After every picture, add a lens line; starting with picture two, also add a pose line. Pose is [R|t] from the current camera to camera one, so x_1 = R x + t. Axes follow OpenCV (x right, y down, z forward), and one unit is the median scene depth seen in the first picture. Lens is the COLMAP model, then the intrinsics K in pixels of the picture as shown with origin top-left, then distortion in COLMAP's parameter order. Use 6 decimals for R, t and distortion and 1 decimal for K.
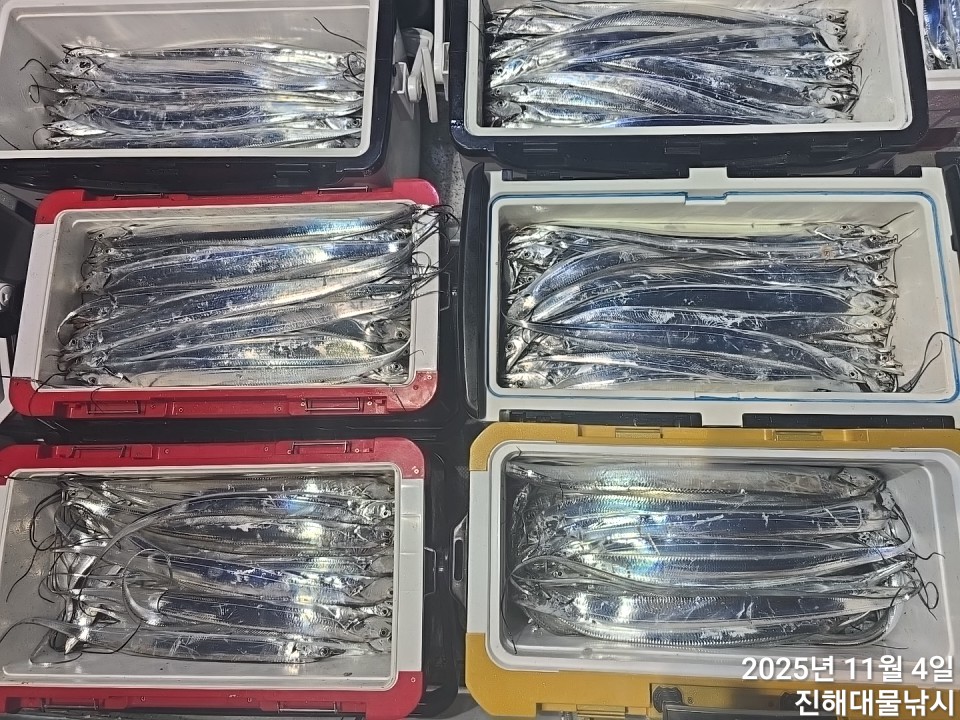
lens RADIAL K [[645.5, 0, 482.8], [0, 645.5, 357.2], [0, 0, 1]] dist [0.060544, -0.056264]
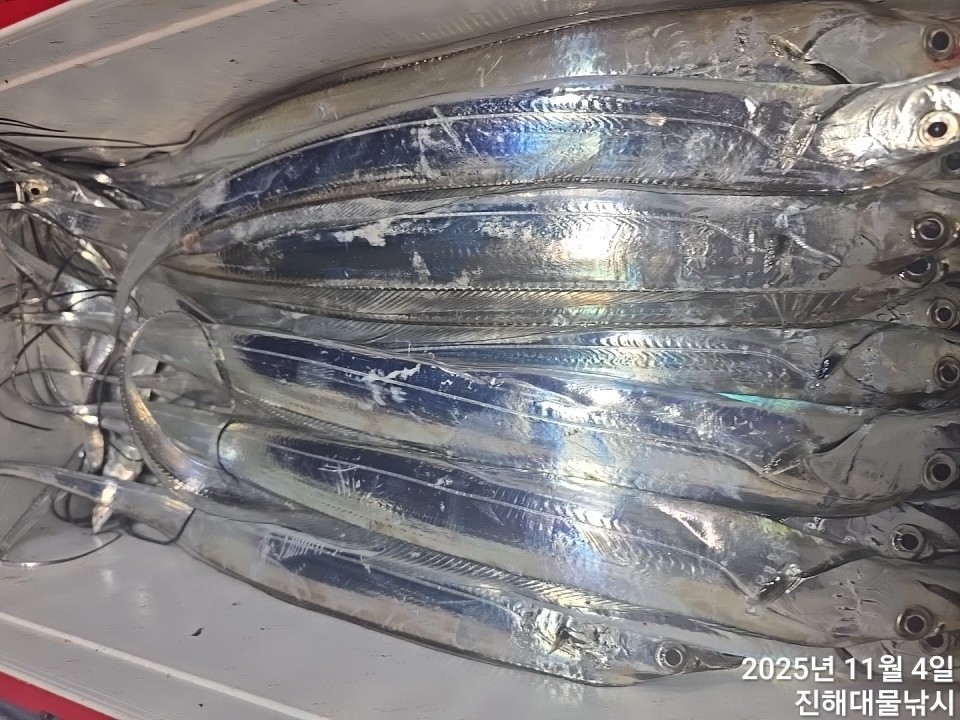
lens RADIAL K [[645.5, 0, 481.3], [0, 645.5, 360.9], [0, 0, 1]] dist [0.060544, -0.056264]
pose [[0.927015, 0.009210, -0.374912, -0.204341], [0.092564, 0.963149, 0.252538, 0.242481], [0.363422, -0.268809, 0.892001, 0.724758]]
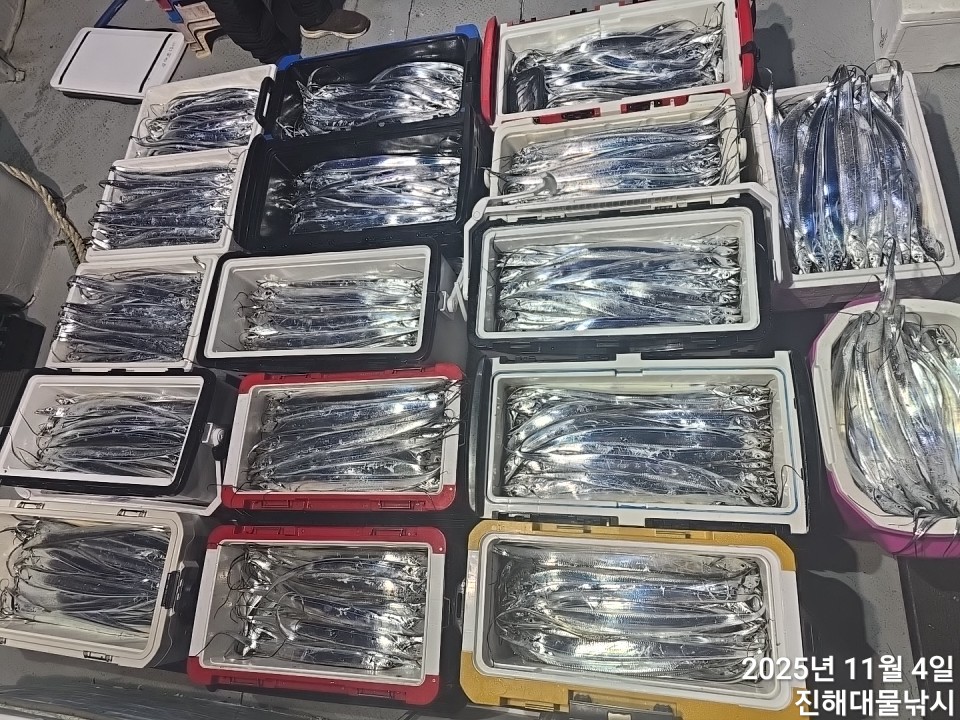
lens RADIAL K [[645.5, 0, 482.4], [0, 645.5, 354.2], [0, 0, 1]] dist [0.060544, -0.056264]
pose [[0.976311, -0.027938, -0.214559, 0.326472], [0.002526, 0.993033, -0.117807, -0.105926], [0.216355, 0.114474, 0.969580, -0.553948]]
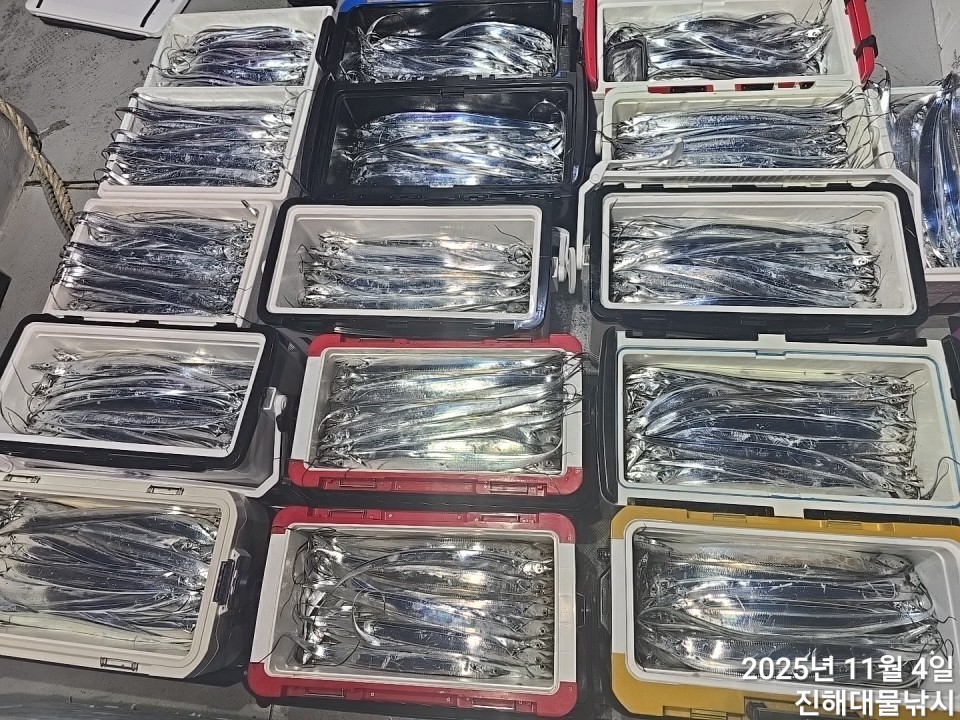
lens RADIAL K [[645.5, 0, 481.9], [0, 645.5, 354.2], [0, 0, 1]] dist [0.060544, -0.056264]
pose [[0.997116, 0.032804, -0.068444, -0.190133], [-0.043287, 0.986521, -0.157805, 0.008682], [0.062345, 0.160312, 0.985095, -0.445474]]
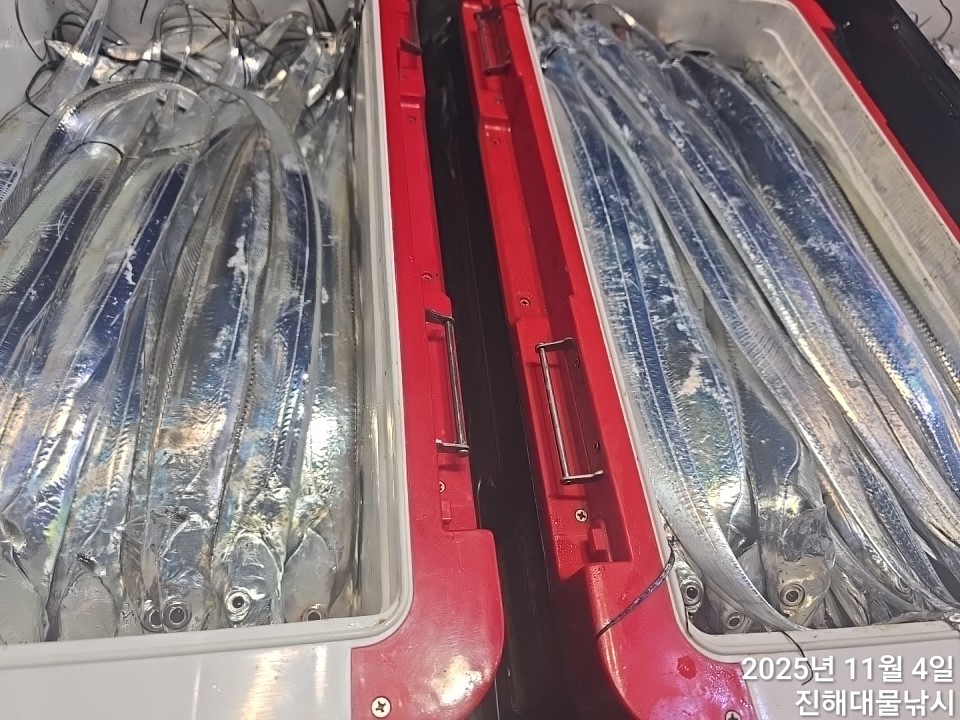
lens RADIAL K [[665.0, 0, 472.4], [0, 665.0, 352.9], [0, 0, 1]] dist [0.033967, -0.031772]
pose [[0.084269, 0.865771, -0.493295, -0.082228], [-0.996425, 0.076211, -0.036463, 0.125752], [0.006026, 0.494604, 0.869097, 0.639171]]
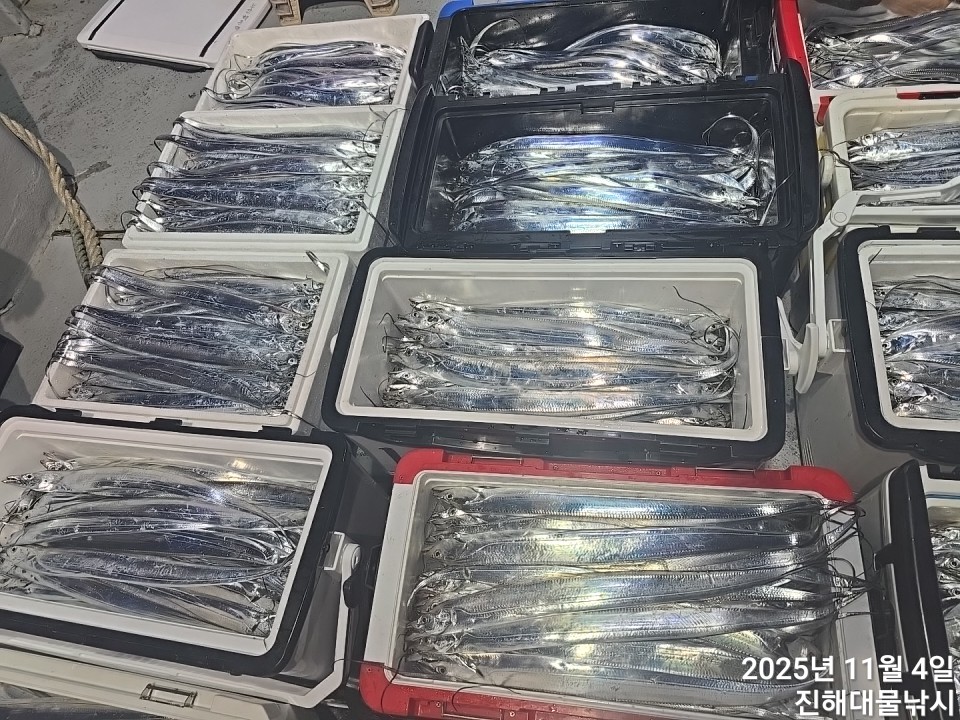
lens RADIAL K [[645.5, 0, 479.5], [0, 645.5, 353.4], [0, 0, 1]] dist [0.060544, -0.056264]
pose [[0.988079, 0.044107, -0.147493, -0.433747], [-0.079146, 0.967307, -0.240941, -0.172612], [0.132044, 0.249743, 0.959267, 0.041957]]
